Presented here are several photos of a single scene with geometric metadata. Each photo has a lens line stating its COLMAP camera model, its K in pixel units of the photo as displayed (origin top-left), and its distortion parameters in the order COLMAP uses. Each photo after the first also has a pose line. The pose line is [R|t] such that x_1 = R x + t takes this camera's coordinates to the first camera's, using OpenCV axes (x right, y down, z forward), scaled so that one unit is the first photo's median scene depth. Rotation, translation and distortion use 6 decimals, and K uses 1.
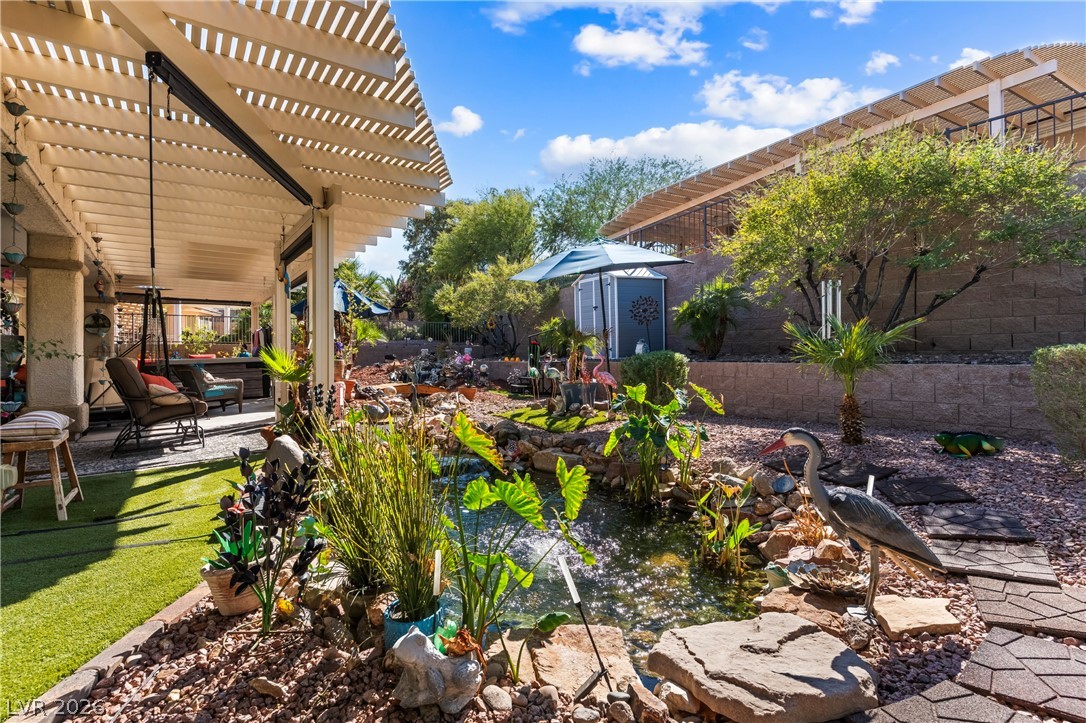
lens RADIAL K [[539.7, 0, 543.0], [0, 539.7, 361.5], [0, 0, 1]] dist [0.002226, 0.000224]
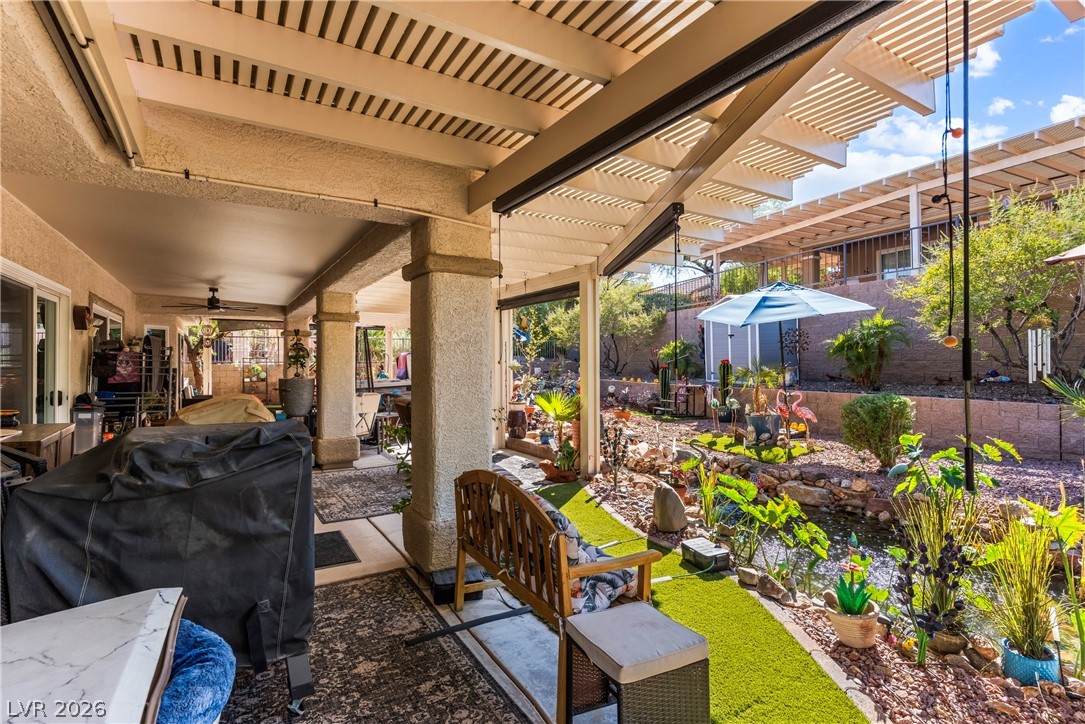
lens RADIAL K [[530.2, 0, 542.5], [0, 530.2, 362.0], [0, 0, 1]] dist [0.038161, 0.000127]
pose [[0.999778, -0.001924, -0.020992, -0.353959], [0.001925, 0.999998, 0.000046, -0.066093], [0.020992, -0.000086, 0.999780, -0.100286]]
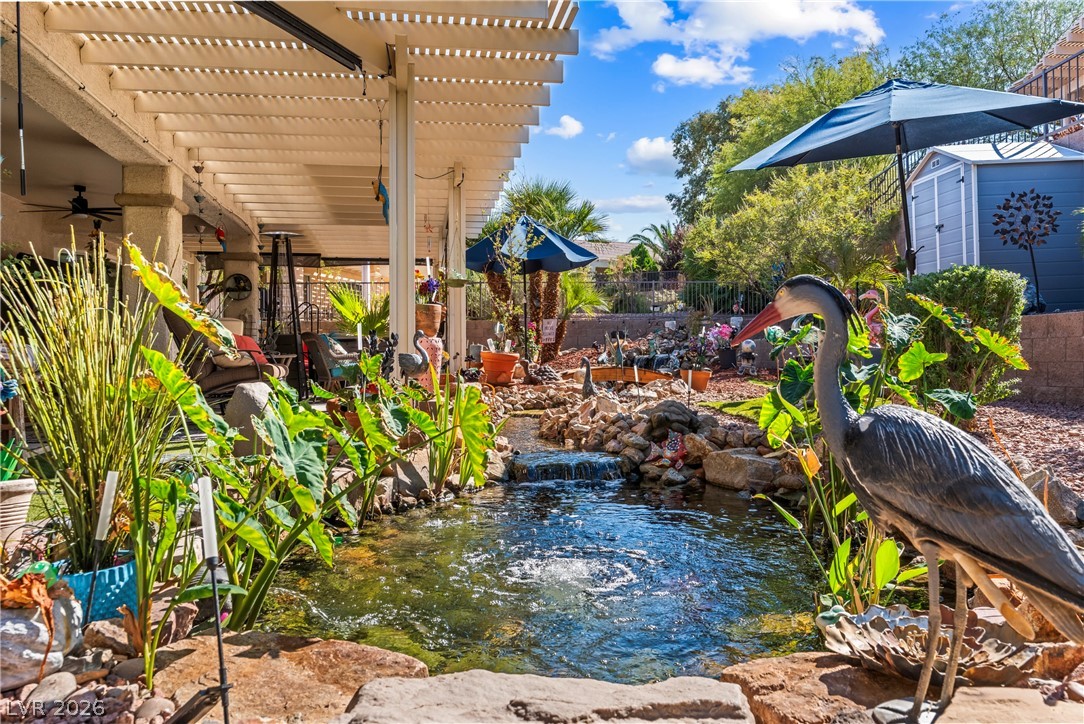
lens RADIAL K [[851.2, 0, 542.0], [0, 851.2, 362.0], [0, 0, 1]] dist [0.005576, 0.002660]
pose [[0.897433, 0.000172, -0.441151, 0.160418], [-0.001899, 0.999992, -0.003473, 0.053731], [0.441146, 0.003955, 0.897426, 0.080733]]
